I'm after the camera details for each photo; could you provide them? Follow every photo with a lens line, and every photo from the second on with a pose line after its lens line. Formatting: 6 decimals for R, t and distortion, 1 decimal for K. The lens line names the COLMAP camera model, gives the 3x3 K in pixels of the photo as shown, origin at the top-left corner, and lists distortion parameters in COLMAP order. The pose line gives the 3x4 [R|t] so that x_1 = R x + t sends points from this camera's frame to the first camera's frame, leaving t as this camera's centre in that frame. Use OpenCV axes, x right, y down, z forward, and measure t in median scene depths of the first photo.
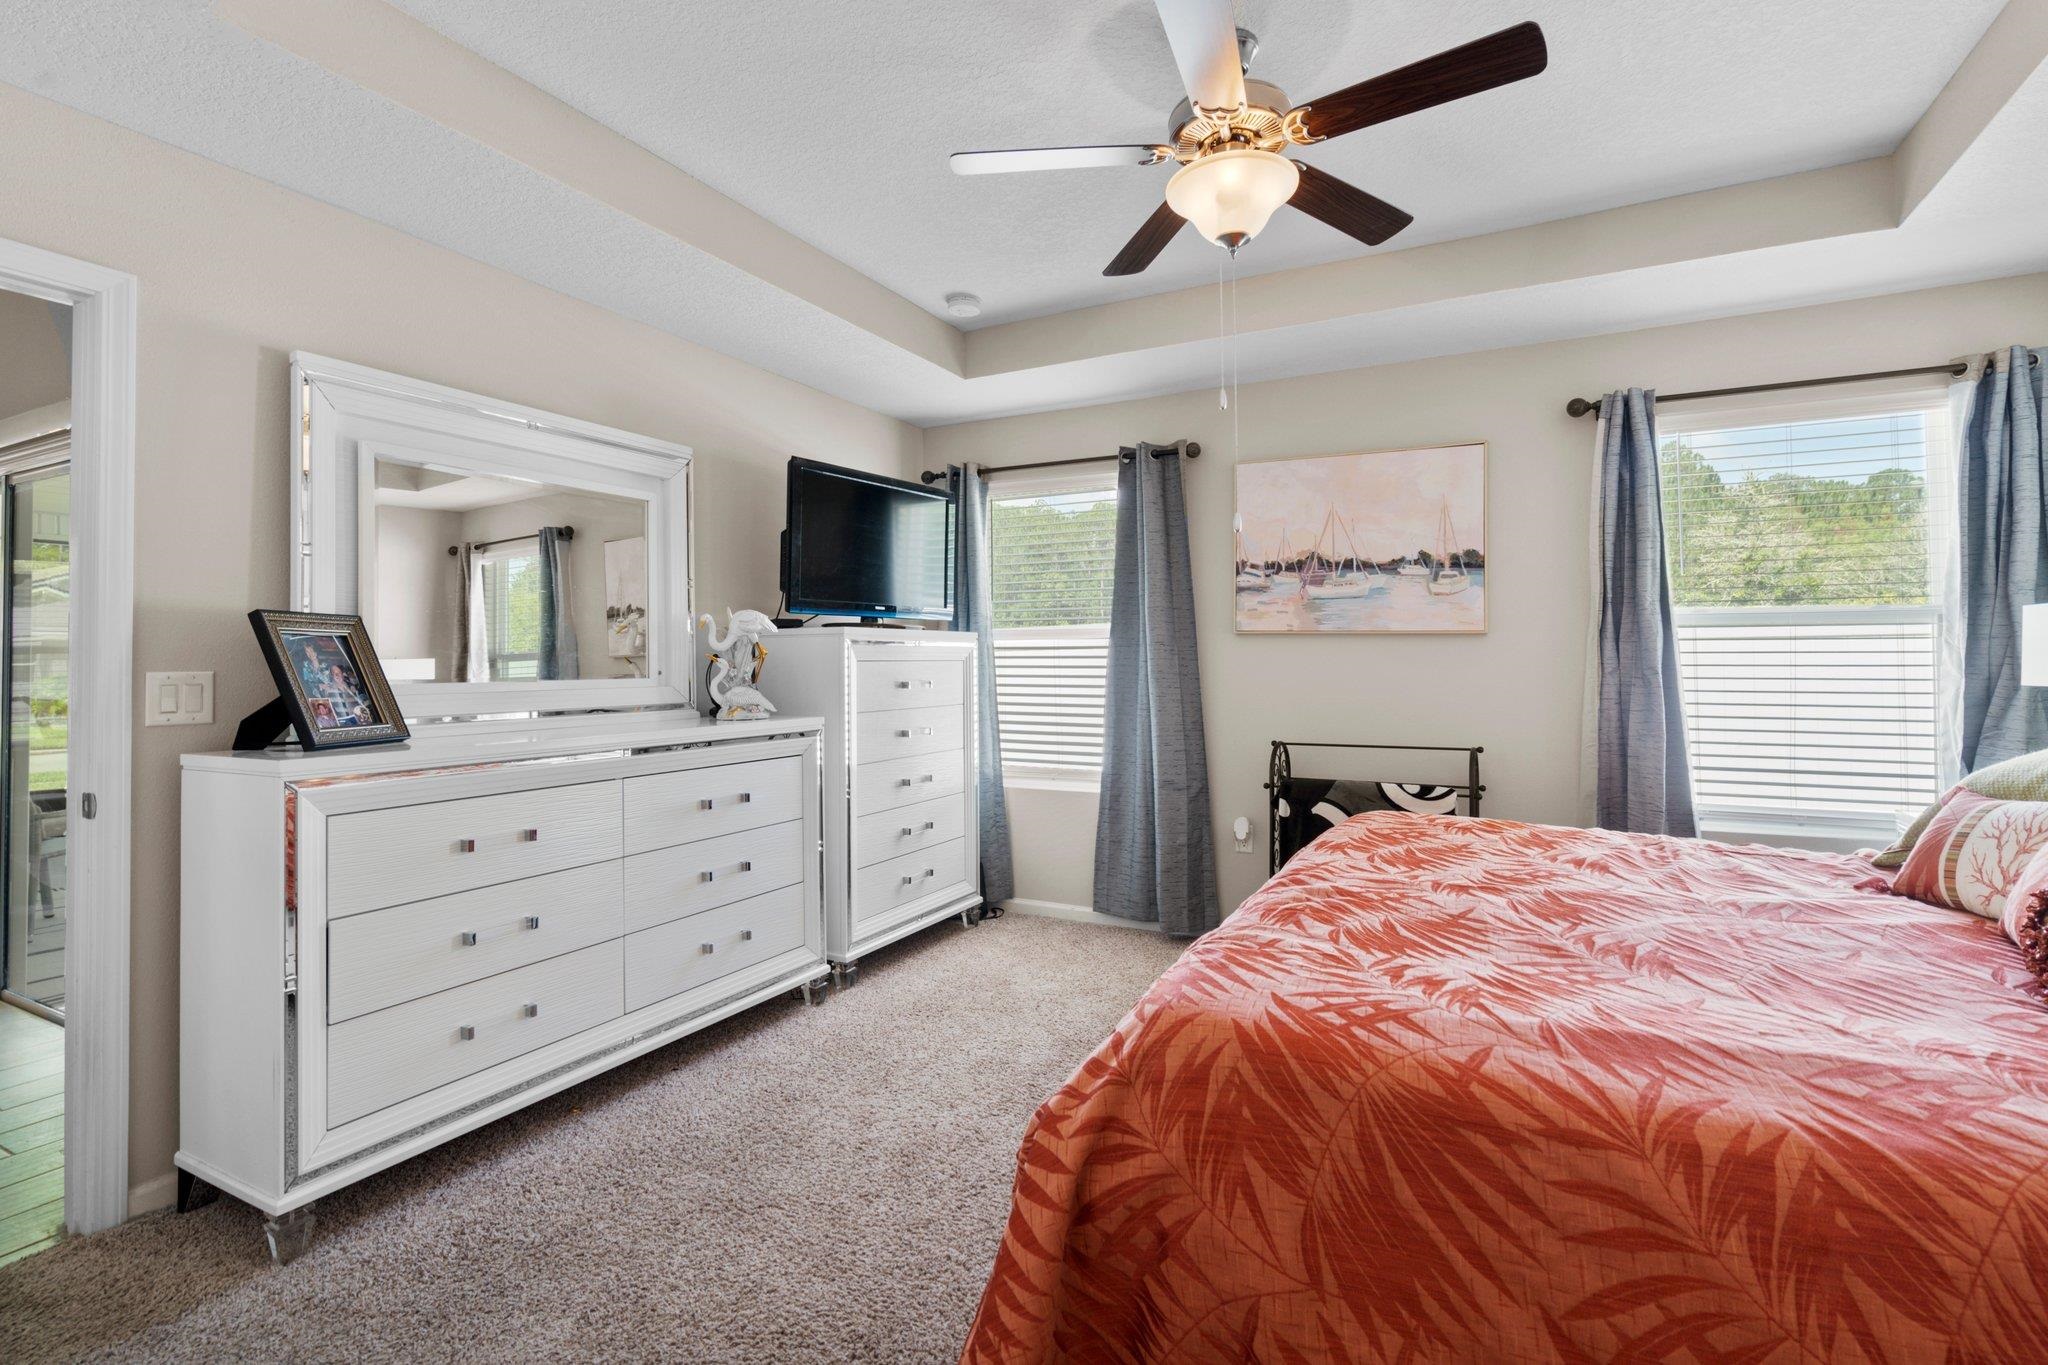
lens RADIAL K [[942.9, 0, 1026.6], [0, 942.9, 663.3], [0, 0, 1]] dist [-0.006223, 0.001074]
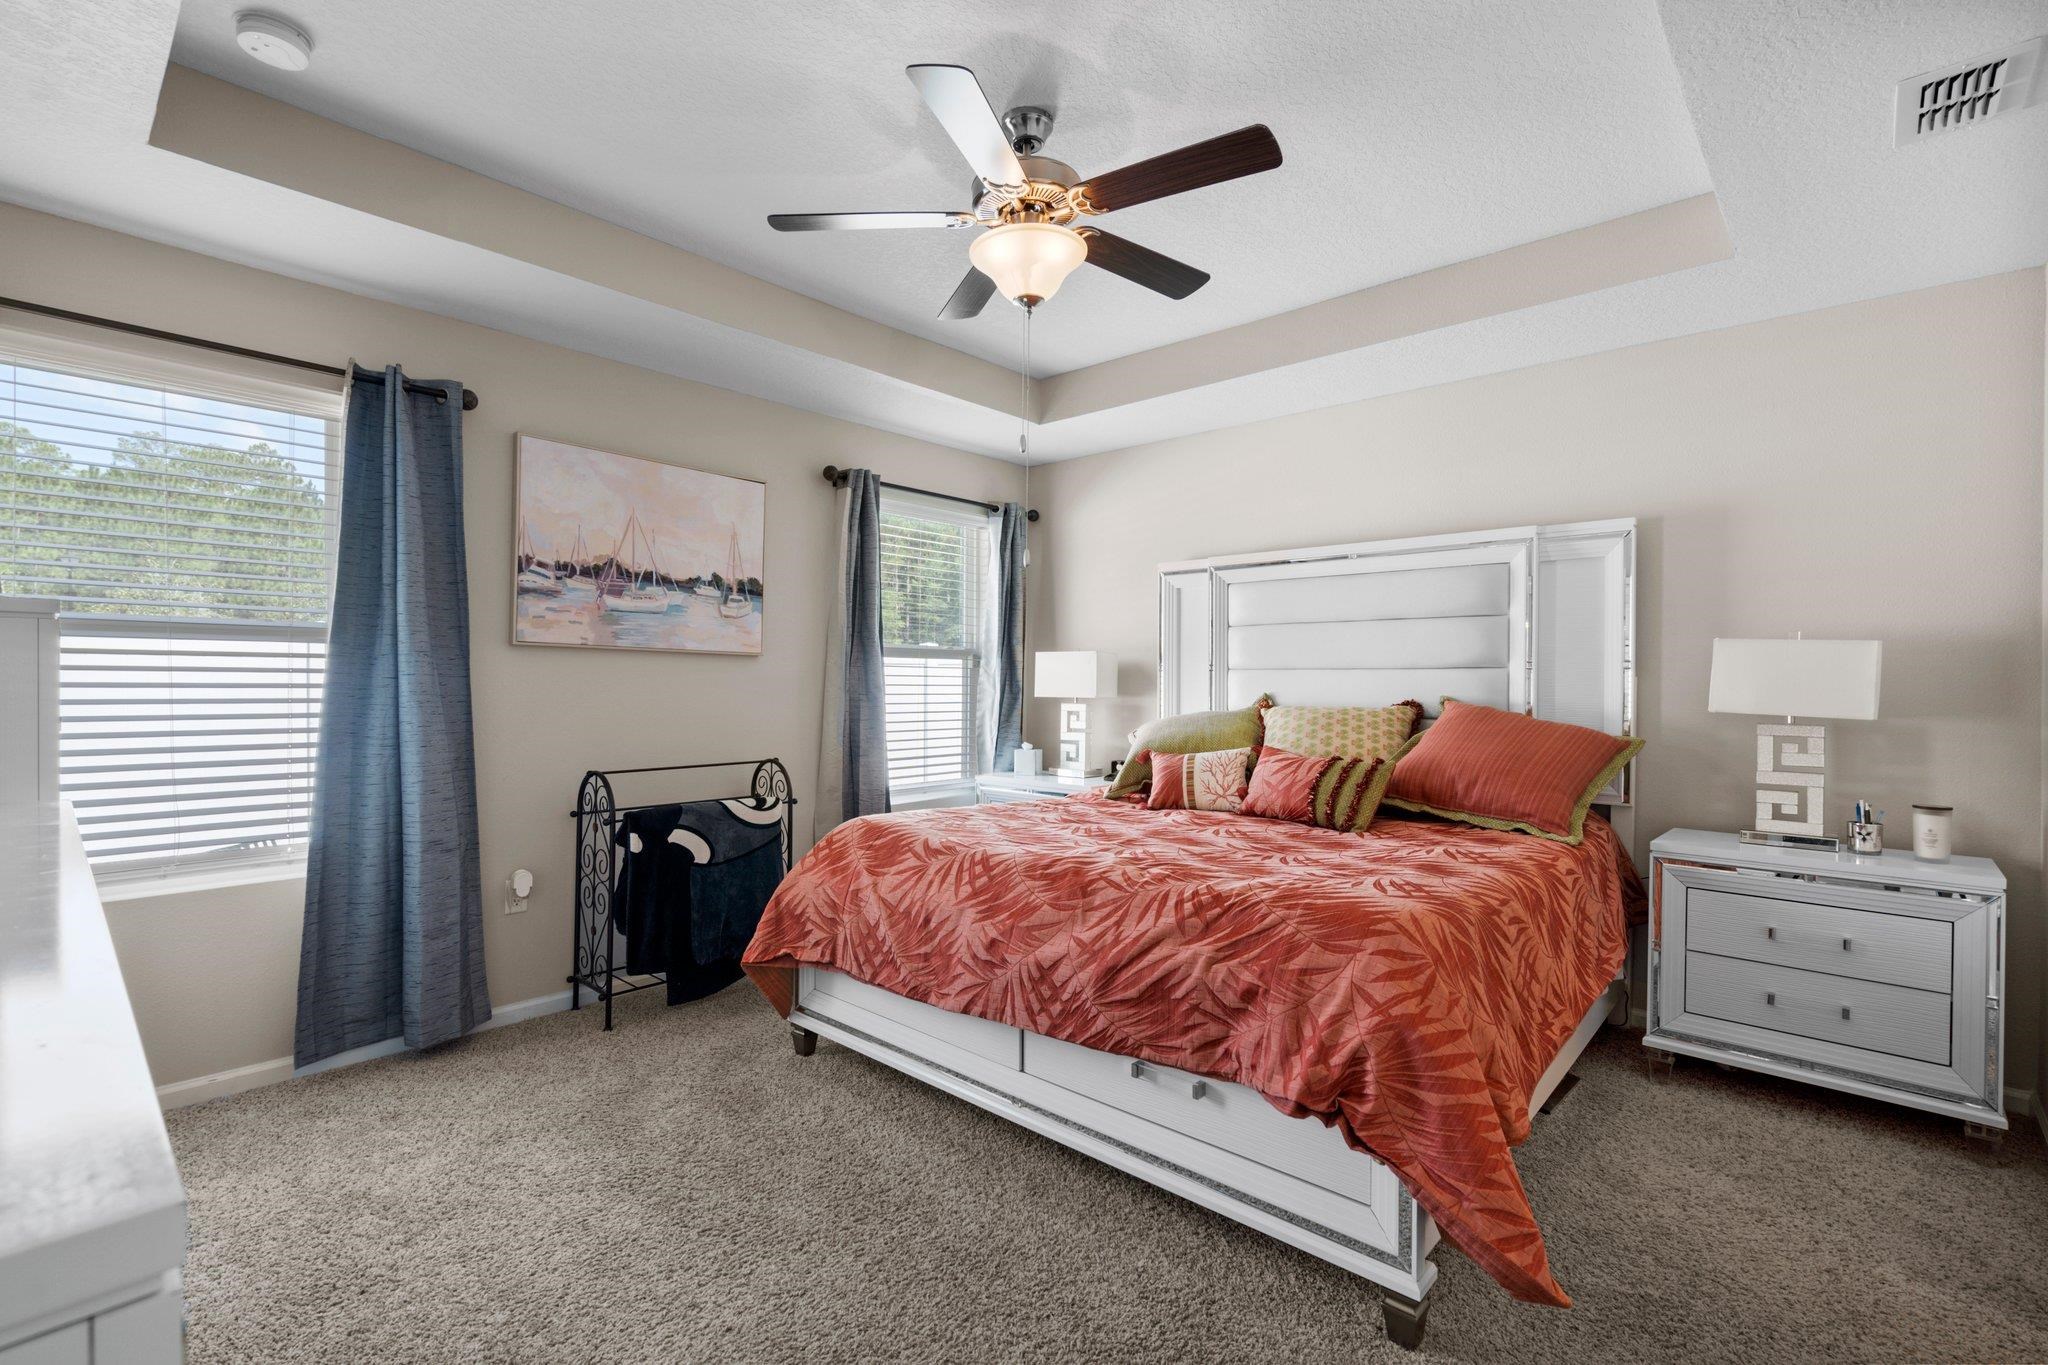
lens RADIAL K [[942.9, 0, 1030.2], [0, 942.9, 692.0], [0, 0, 1]] dist [-0.006223, 0.001074]
pose [[0.247606, -0.008583, 0.968823, -0.477362], [-0.007640, 0.999912, 0.010811, -0.002981], [-0.968831, -0.010079, 0.247519, 0.393778]]
